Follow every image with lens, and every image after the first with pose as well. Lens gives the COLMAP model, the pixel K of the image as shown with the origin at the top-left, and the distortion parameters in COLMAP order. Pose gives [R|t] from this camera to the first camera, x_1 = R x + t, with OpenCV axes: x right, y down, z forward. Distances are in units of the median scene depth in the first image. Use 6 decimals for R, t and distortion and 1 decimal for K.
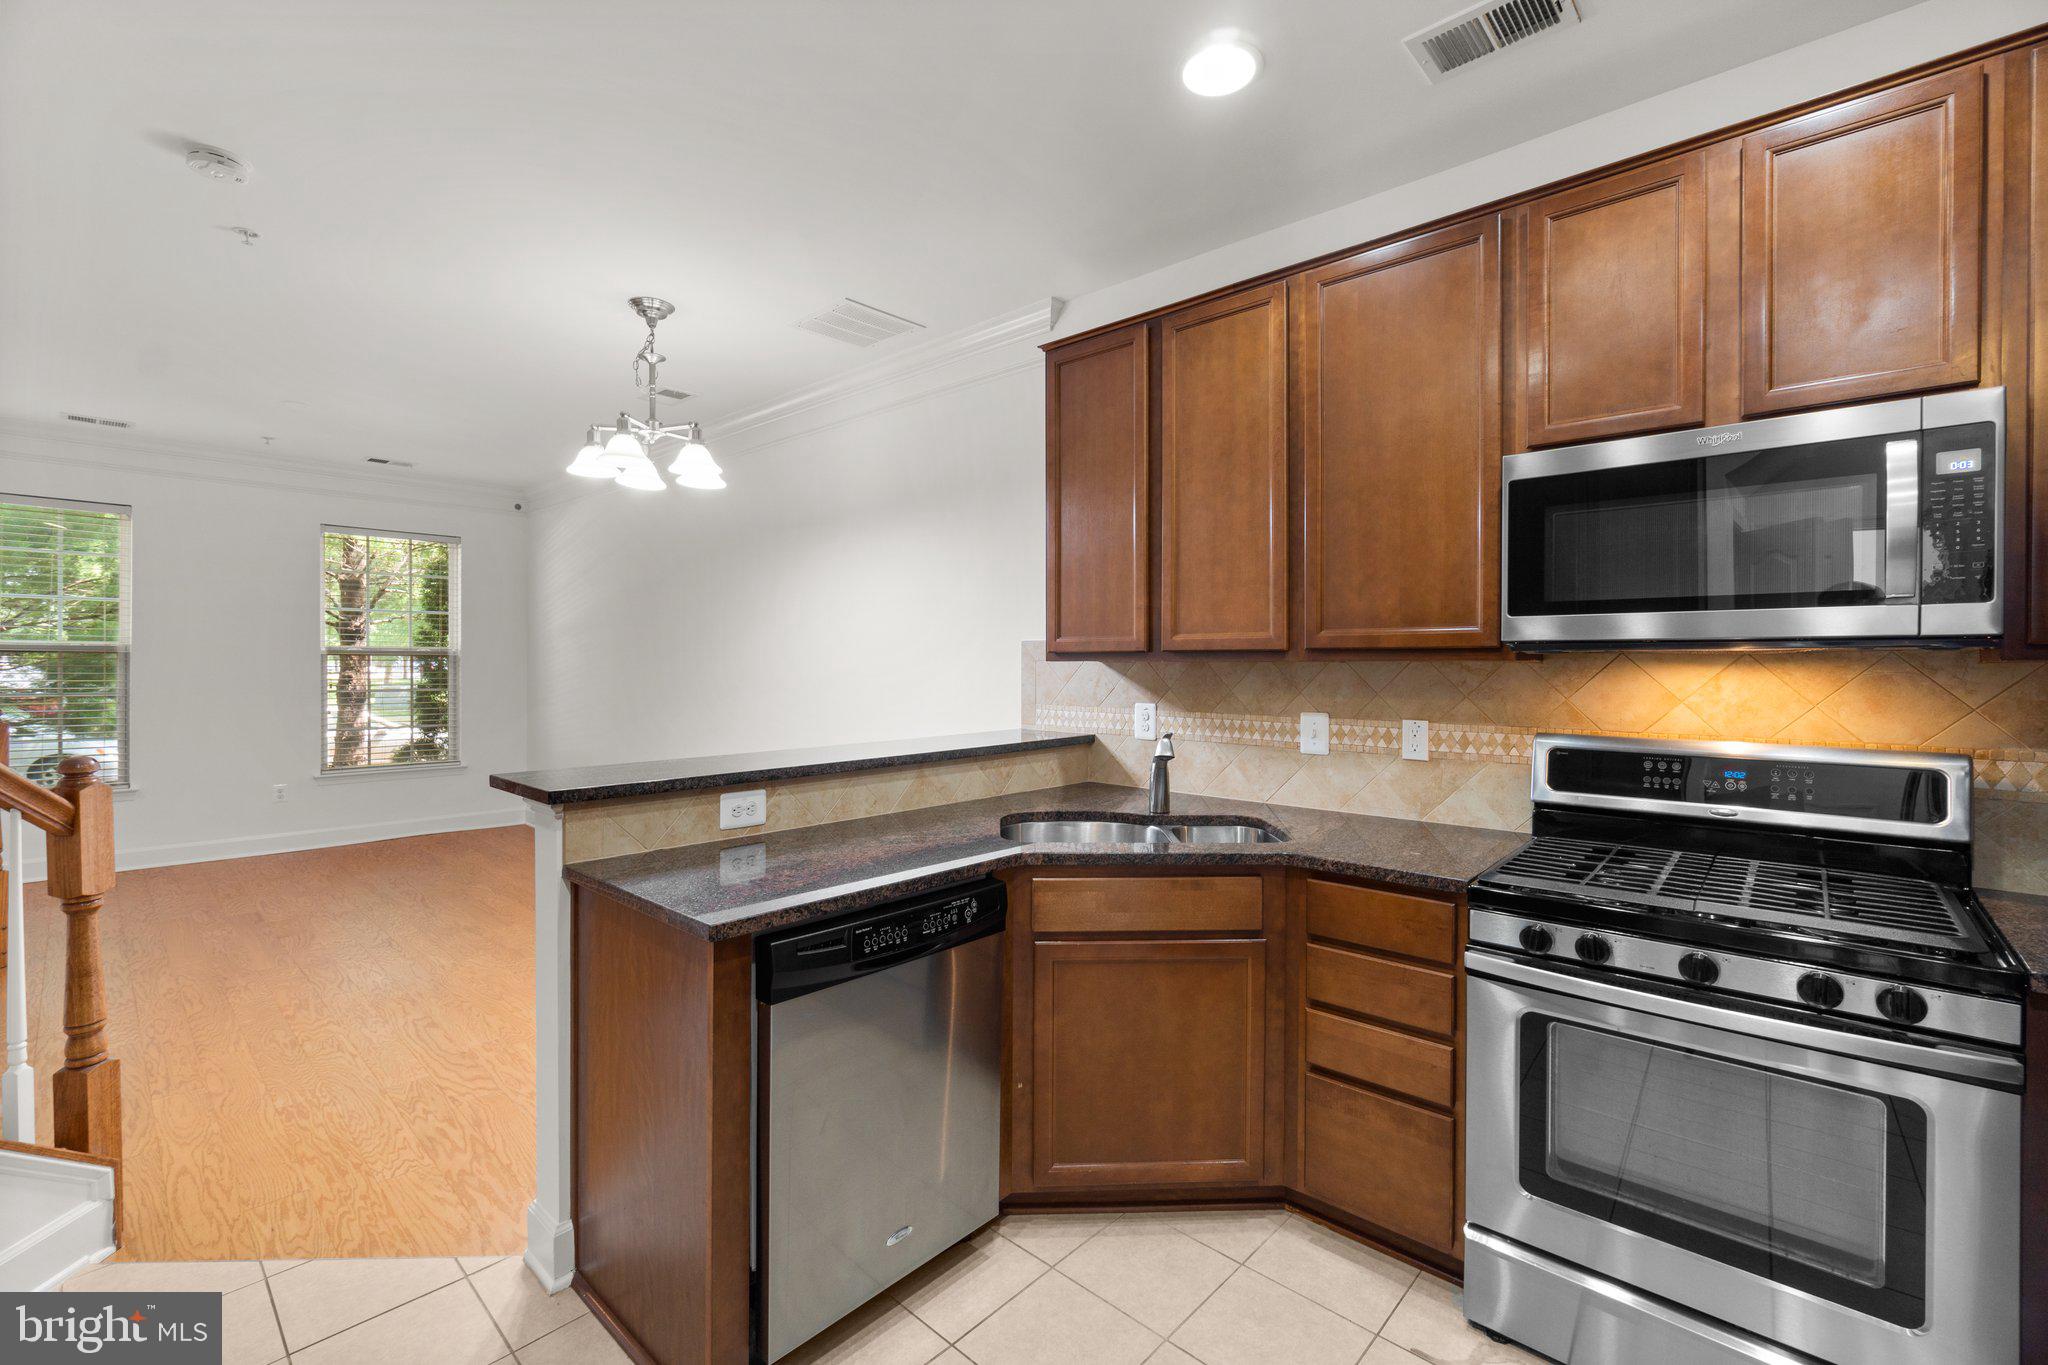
lens RADIAL K [[898.9, 0, 1027.5], [0, 898.9, 668.4], [0, 0, 1]] dist [-0.003868, -0.000567]
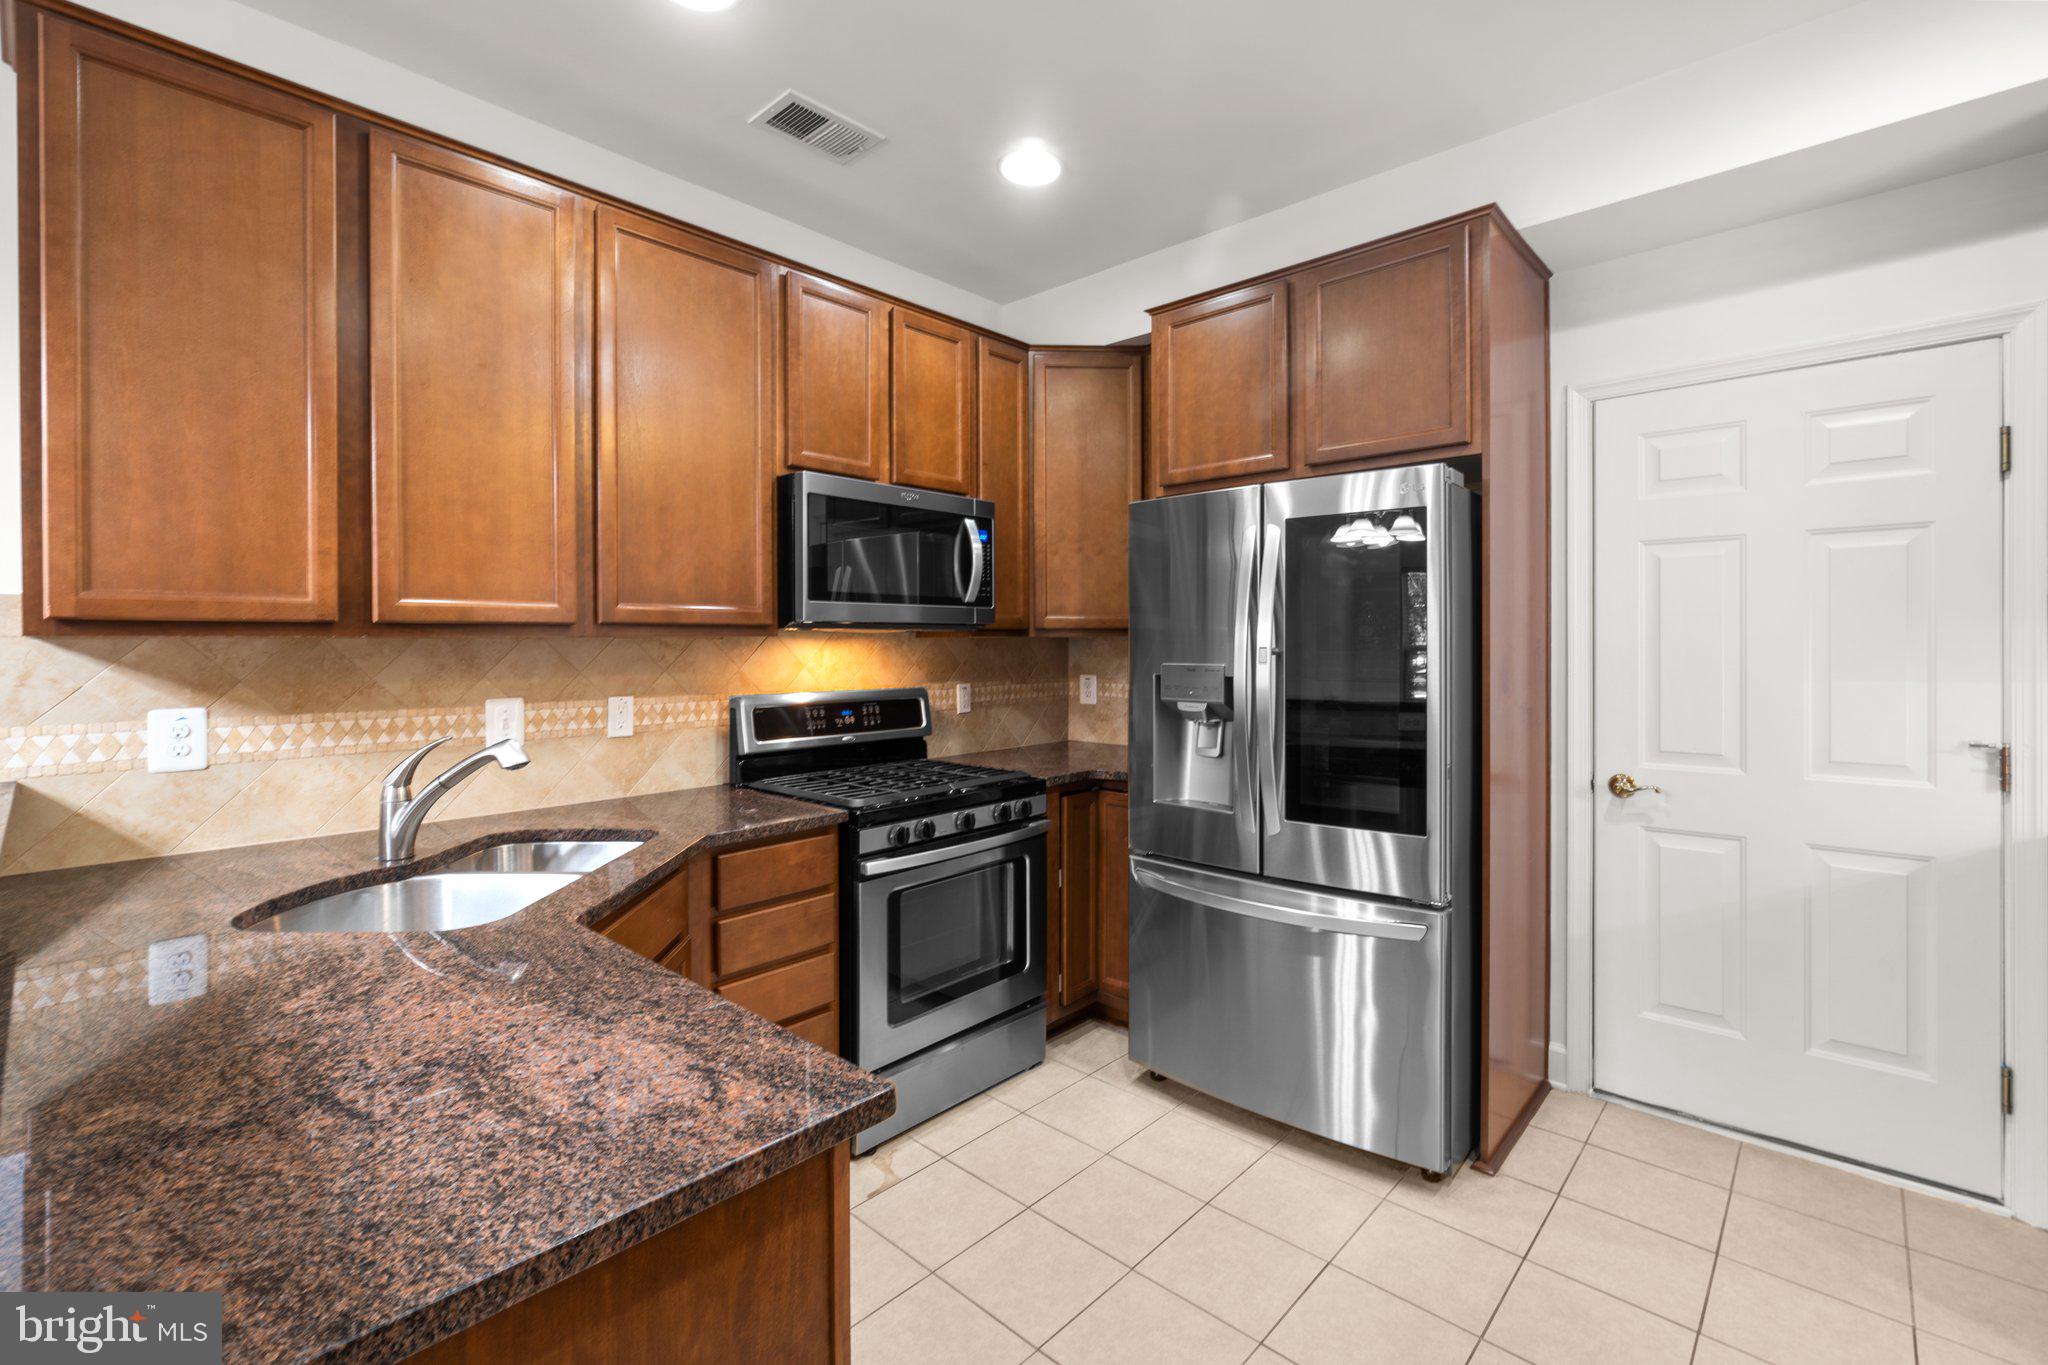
lens RADIAL K [[898.9, 0, 1035.3], [0, 898.9, 648.6], [0, 0, 1]] dist [-0.003868, -0.000567]
pose [[-0.015162, -0.008733, 0.999847, -0.551102], [0.010837, 0.999902, 0.008898, 0.000484], [-0.999826, 0.010970, -0.015066, 0.538720]]
